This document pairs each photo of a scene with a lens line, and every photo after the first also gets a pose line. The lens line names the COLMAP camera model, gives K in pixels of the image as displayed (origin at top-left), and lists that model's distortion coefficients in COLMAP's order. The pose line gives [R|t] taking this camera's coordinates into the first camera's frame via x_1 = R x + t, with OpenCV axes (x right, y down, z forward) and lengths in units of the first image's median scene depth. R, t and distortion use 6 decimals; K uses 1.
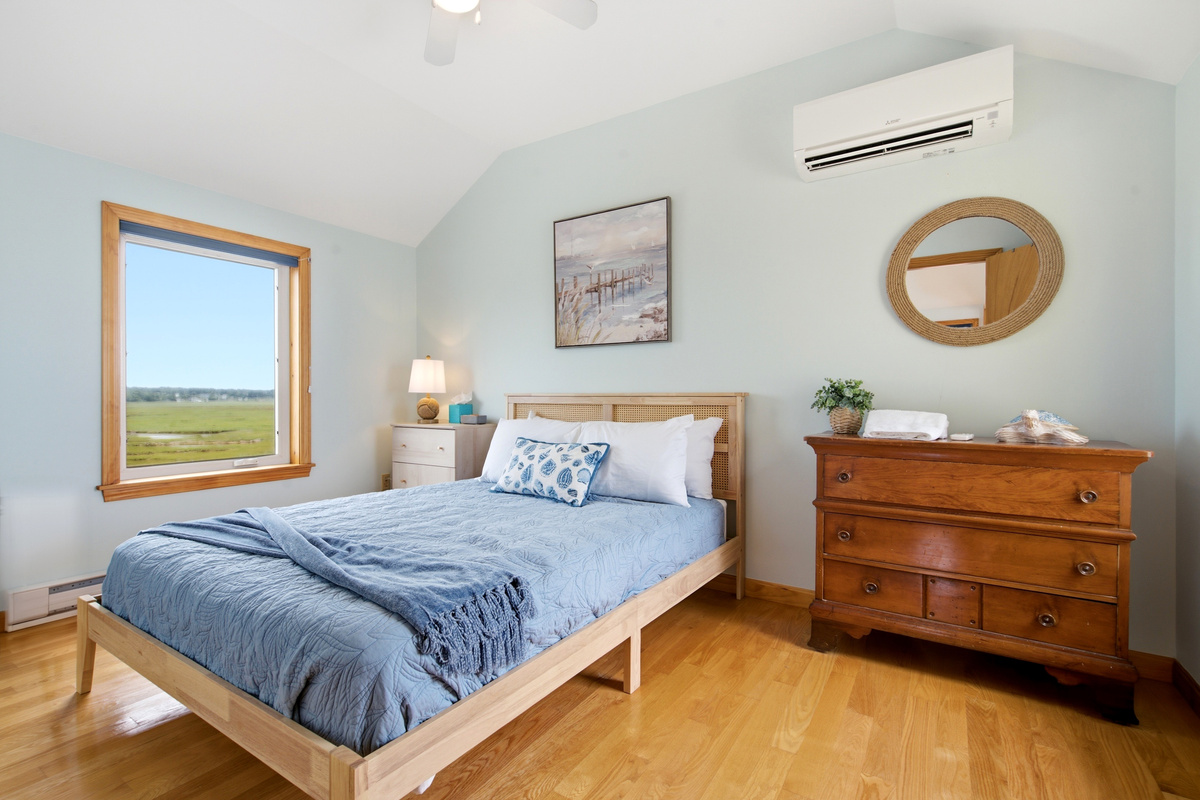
lens RADIAL K [[544.8, 0, 595.1], [0, 544.8, 401.2], [0, 0, 1]] dist [0.002568, -0.002437]
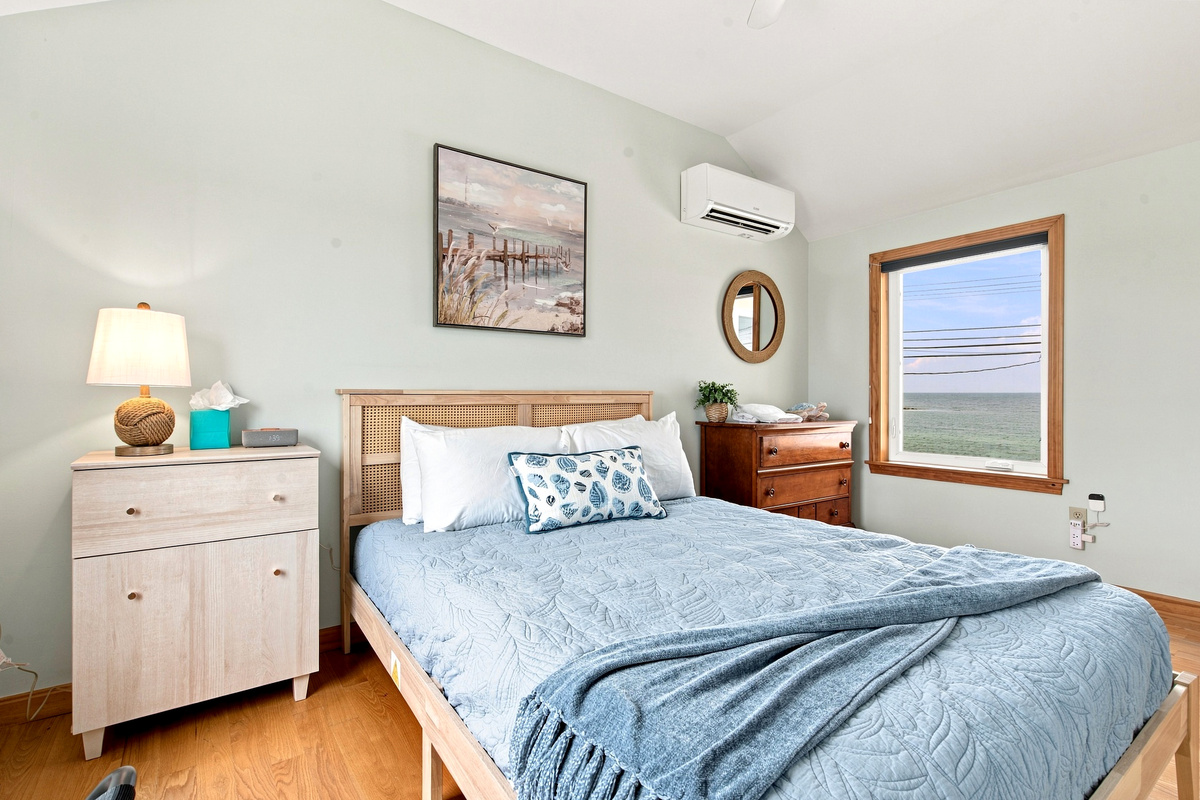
lens RADIAL K [[544.8, 0, 613.9], [0, 544.8, 403.7], [0, 0, 1]] dist [0.002568, -0.002437]
pose [[0.368912, -0.018854, 0.929273, -0.839895], [0.004219, 0.999818, 0.018611, -0.011463], [-0.929455, -0.002945, 0.368924, 0.692456]]
